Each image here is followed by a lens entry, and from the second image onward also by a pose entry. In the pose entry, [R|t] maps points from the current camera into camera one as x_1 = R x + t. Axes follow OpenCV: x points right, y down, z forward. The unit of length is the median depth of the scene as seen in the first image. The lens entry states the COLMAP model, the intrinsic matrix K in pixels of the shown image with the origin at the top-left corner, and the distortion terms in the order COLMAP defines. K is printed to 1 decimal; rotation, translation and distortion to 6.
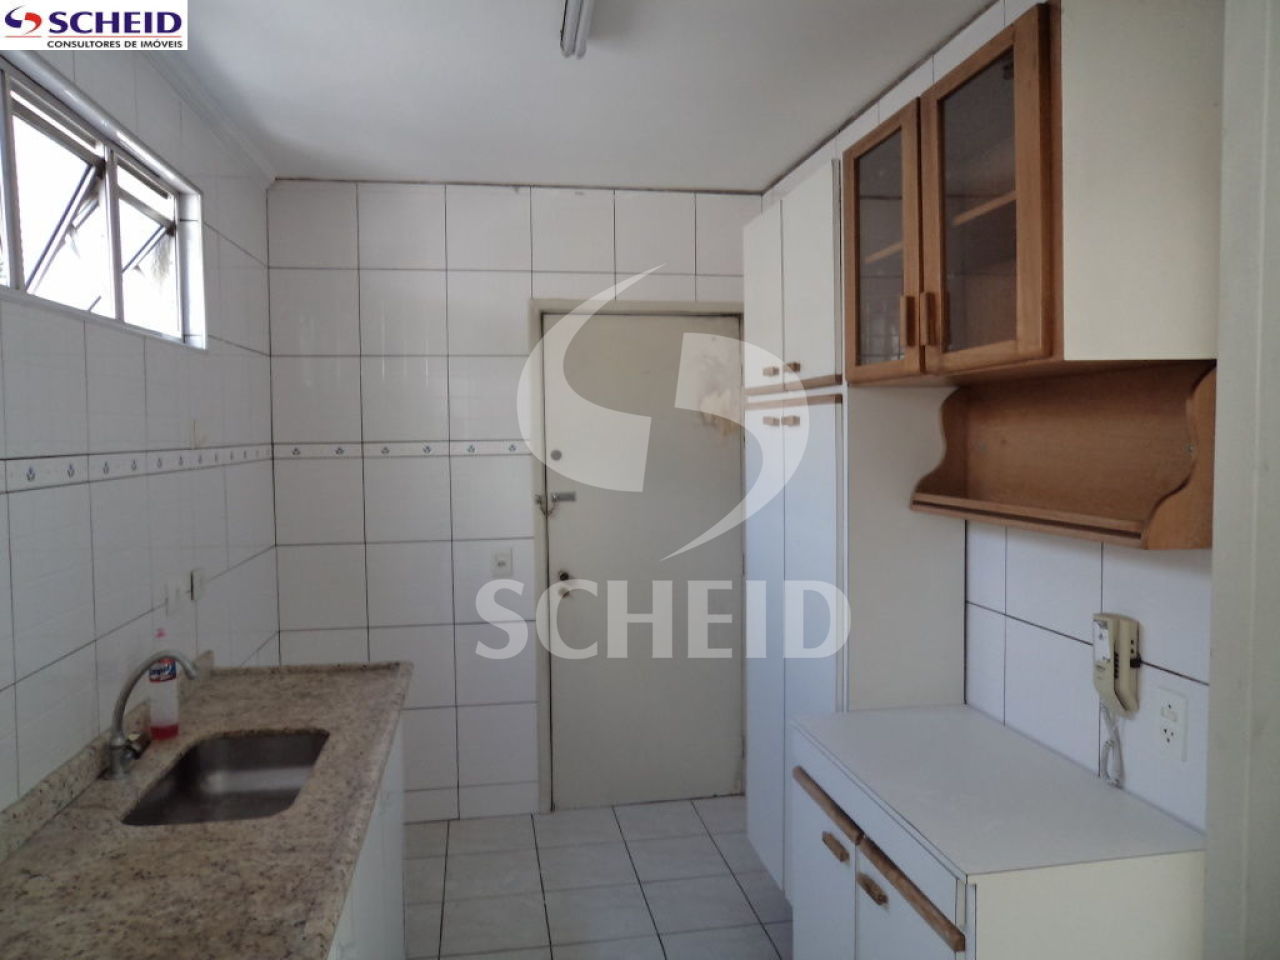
lens RADIAL K [[933.0, 0, 639.5], [0, 933.0, 479.0], [0, 0, 1]] dist [-0.001414, -0.000421]
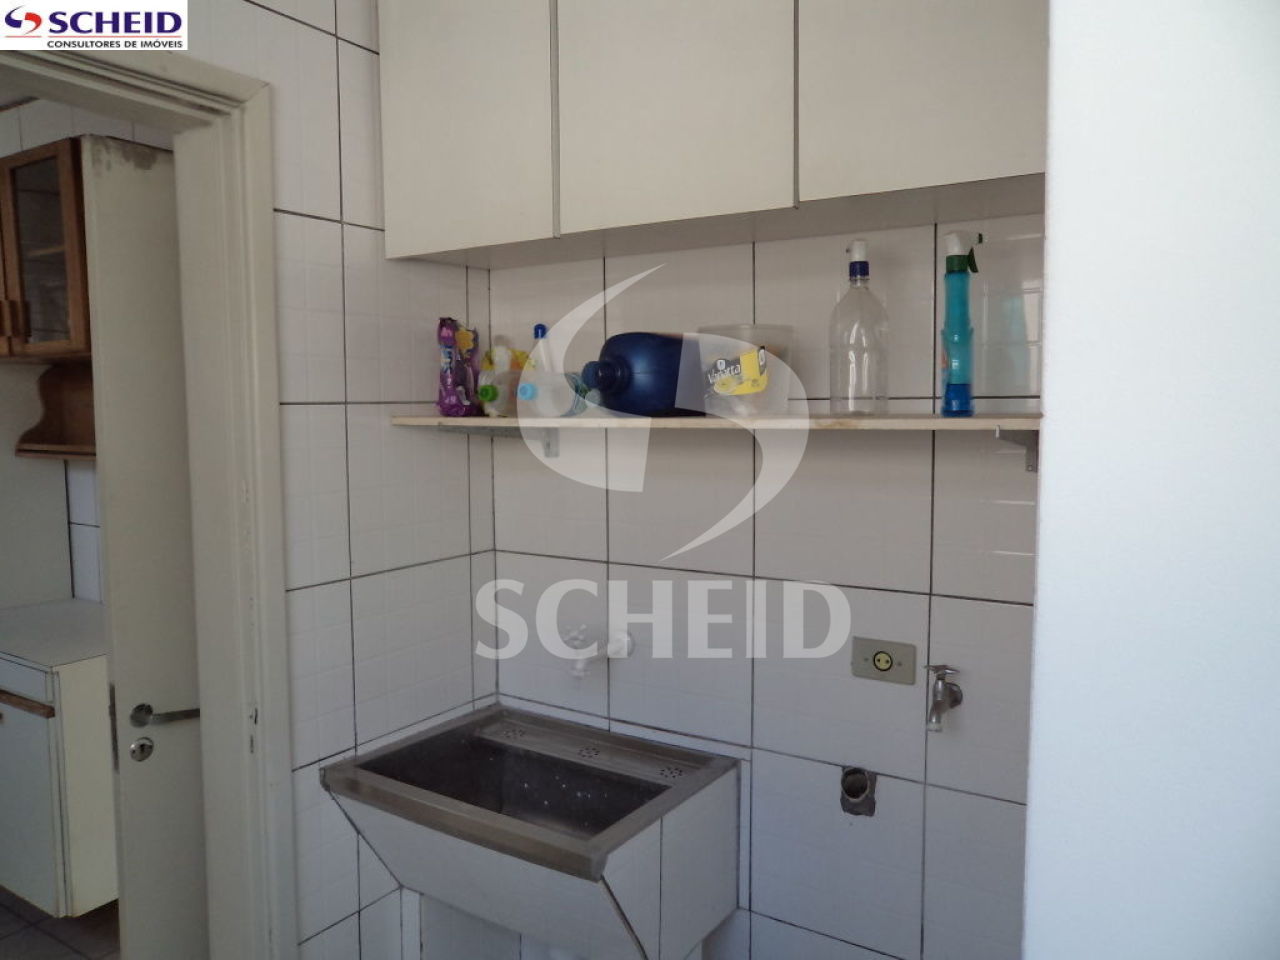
lens RADIAL K [[933.0, 0, 640.4], [0, 933.0, 482.4], [0, 0, 1]] dist [-0.001414, -0.000421]
pose [[0.679138, -0.052025, 0.732165, -0.103137], [0.032887, 0.998640, 0.040454, 0.057053], [-0.733274, -0.003395, 0.679925, -0.706067]]
